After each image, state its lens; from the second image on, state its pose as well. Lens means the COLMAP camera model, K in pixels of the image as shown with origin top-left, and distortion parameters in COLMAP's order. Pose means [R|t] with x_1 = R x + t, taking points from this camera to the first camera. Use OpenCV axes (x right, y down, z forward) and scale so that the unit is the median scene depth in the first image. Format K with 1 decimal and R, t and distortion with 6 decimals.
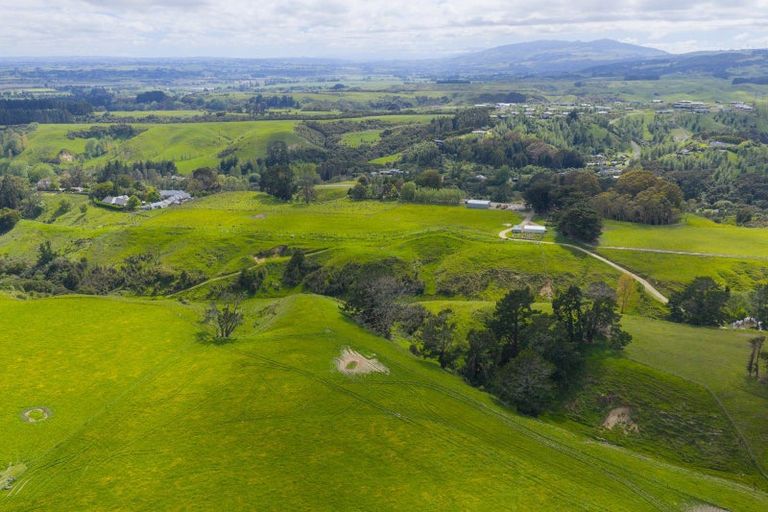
lens RADIAL K [[632.2, 0, 384.0], [0, 632.2, 256.0], [0, 0, 1]] dist [0.007082, -0.014298]
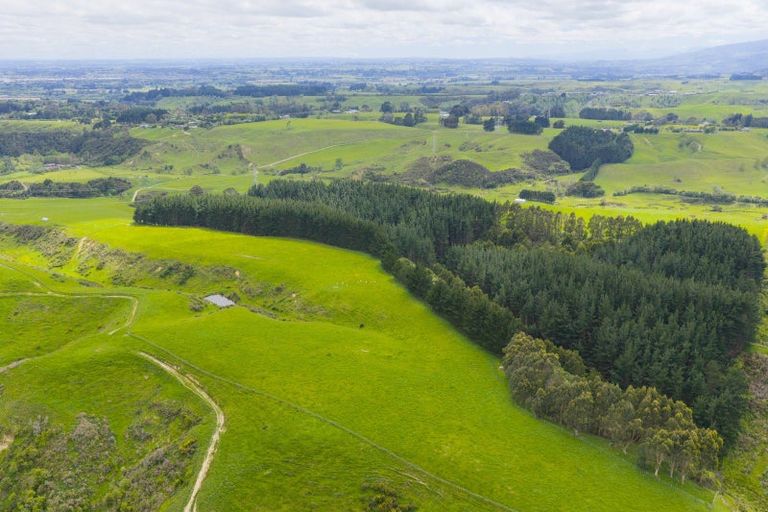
lens RADIAL K [[632.2, 0, 384.0], [0, 632.2, 256.0], [0, 0, 1]] dist [0.007082, -0.014298]
pose [[0.949641, 0.092344, -0.299423, 0.071889], [-0.092577, 0.995615, 0.013439, 0.050713], [0.299351, 0.014957, 0.954026, -0.169791]]
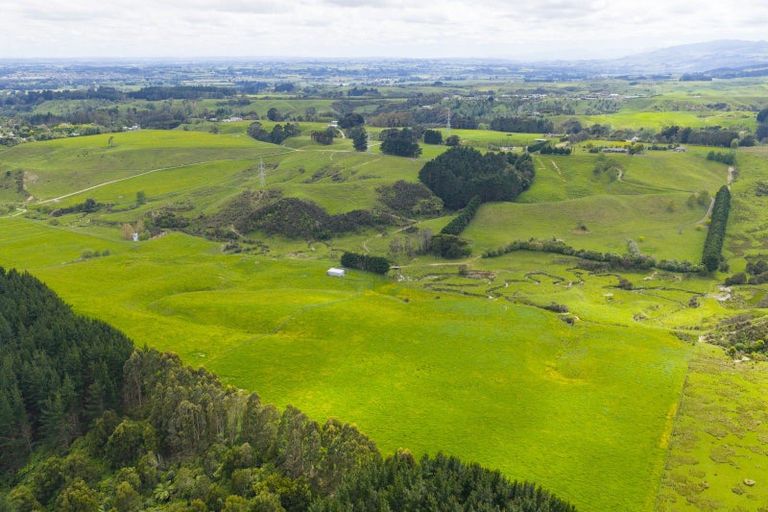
lens RADIAL K [[632.2, 0, 384.0], [0, 632.2, 256.0], [0, 0, 1]] dist [0.007082, -0.014298]
pose [[0.965273, 0.080430, -0.248554, 0.085516], [-0.080502, 0.996705, 0.009891, 0.035514], [0.248531, 0.010462, 0.968568, -0.120404]]
